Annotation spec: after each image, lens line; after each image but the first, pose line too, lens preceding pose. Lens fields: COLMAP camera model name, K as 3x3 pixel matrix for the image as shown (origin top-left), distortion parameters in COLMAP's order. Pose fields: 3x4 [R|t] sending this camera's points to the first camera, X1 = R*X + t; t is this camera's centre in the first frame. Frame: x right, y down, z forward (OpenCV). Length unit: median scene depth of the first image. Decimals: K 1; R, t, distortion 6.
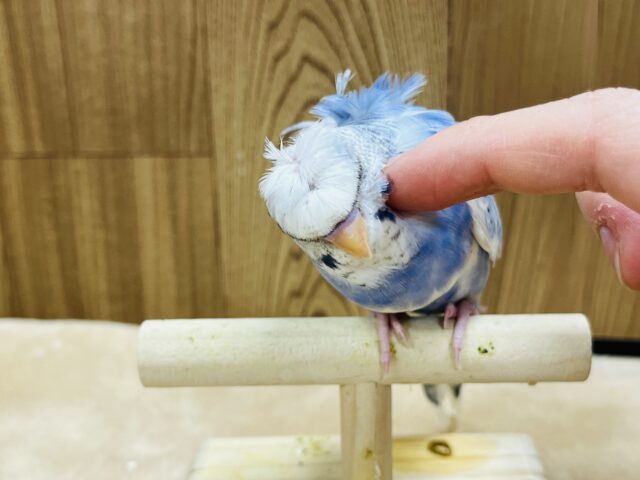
lens RADIAL K [[834.5, 0, 320.0], [0, 834.5, 240.0], [0, 0, 1]] dist [0.016415, -0.075621]
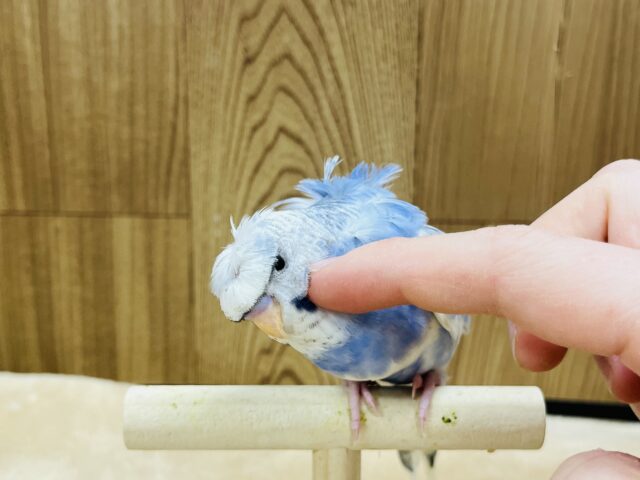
lens RADIAL K [[834.5, 0, 320.0], [0, 834.5, 240.0], [0, 0, 1]] dist [0.016415, -0.075621]
pose [[0.998579, 0.023835, 0.047659, -0.015450], [-0.021513, 0.998584, -0.048657, -0.026895], [-0.048751, 0.047562, 0.997678, -0.049260]]
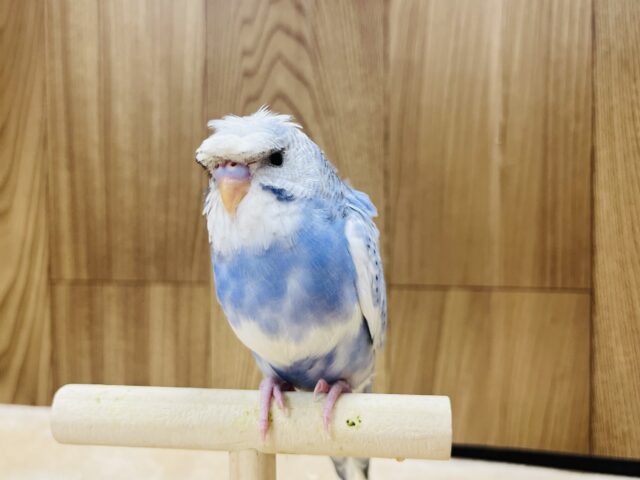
lens RADIAL K [[579.2, 0, 320.1], [0, 579.2, 249.4], [0, 0, 1]] dist [-0.007170, -0.008191]
pose [[0.995265, 0.025329, -0.093836, 0.134179], [-0.047873, 0.967965, -0.246478, 0.061549], [0.084587, 0.249803, 0.964595, 0.129931]]
